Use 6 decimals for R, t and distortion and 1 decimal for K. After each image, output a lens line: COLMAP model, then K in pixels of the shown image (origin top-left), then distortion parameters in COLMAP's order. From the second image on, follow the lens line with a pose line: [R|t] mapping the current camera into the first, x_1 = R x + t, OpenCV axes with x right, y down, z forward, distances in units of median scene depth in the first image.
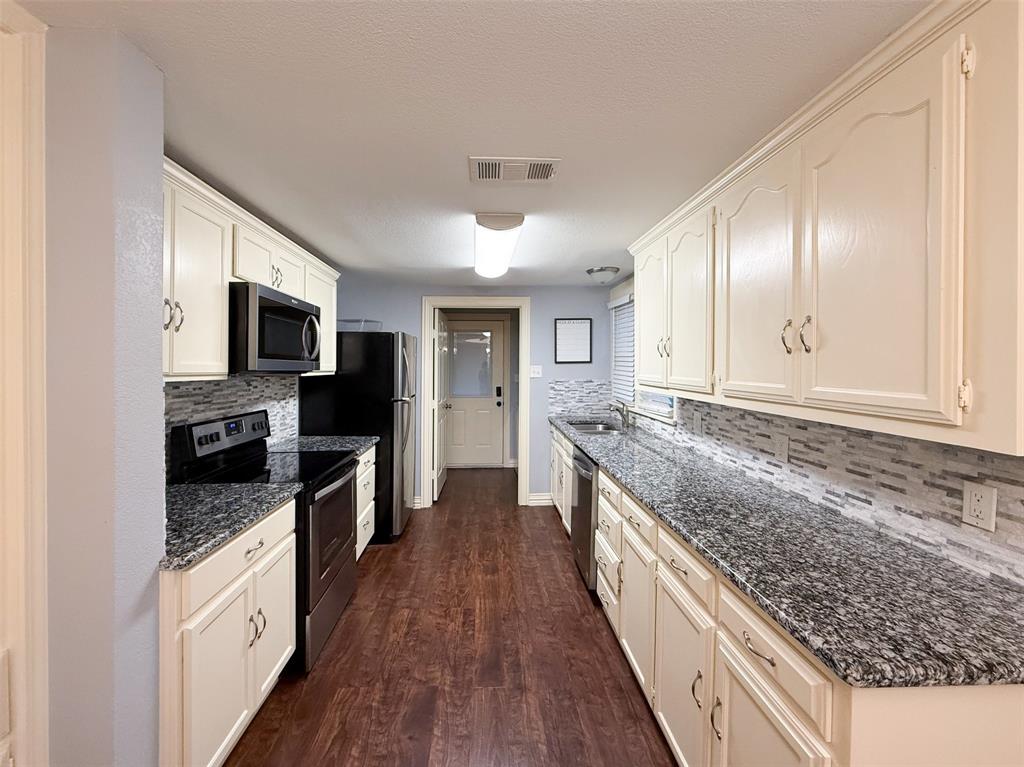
lens RADIAL K [[417.0, 0, 507.9], [0, 417.0, 368.6], [0, 0, 1]] dist [0.000283, -0.001228]
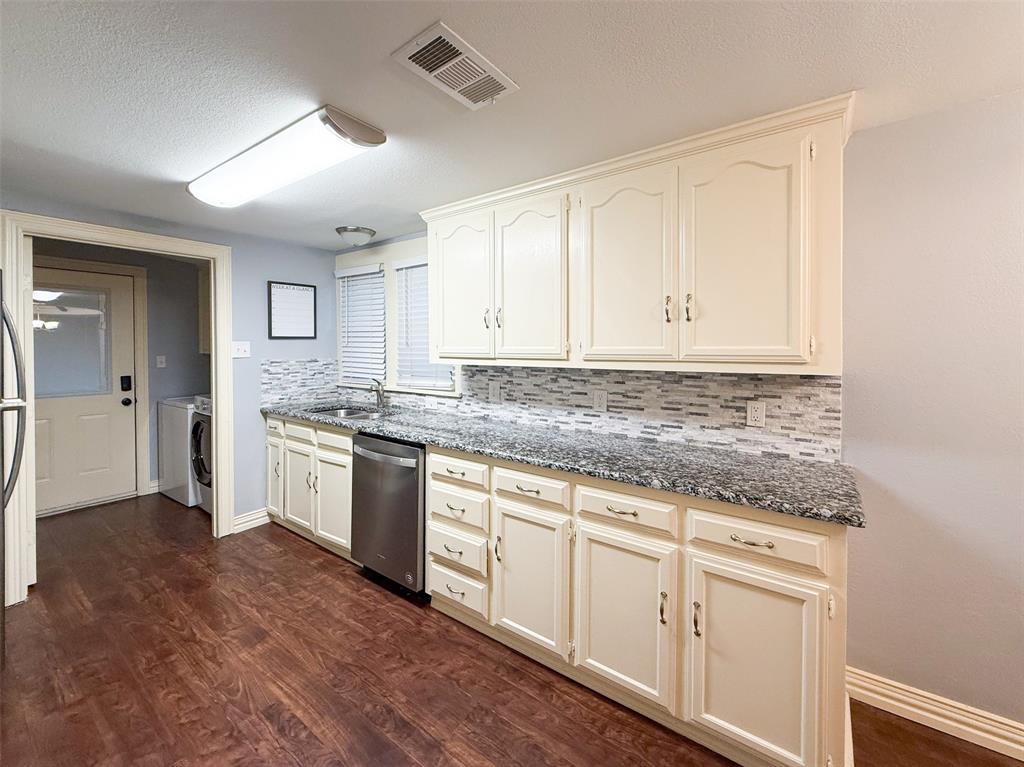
lens RADIAL K [[417.0, 0, 504.5], [0, 417.0, 352.7], [0, 0, 1]] dist [0.000283, -0.001228]
pose [[0.638810, -0.012730, 0.769260, -0.375388], [0.012076, 0.999906, 0.006519, 0.025468], [-0.769270, 0.005125, 0.638903, 0.318481]]
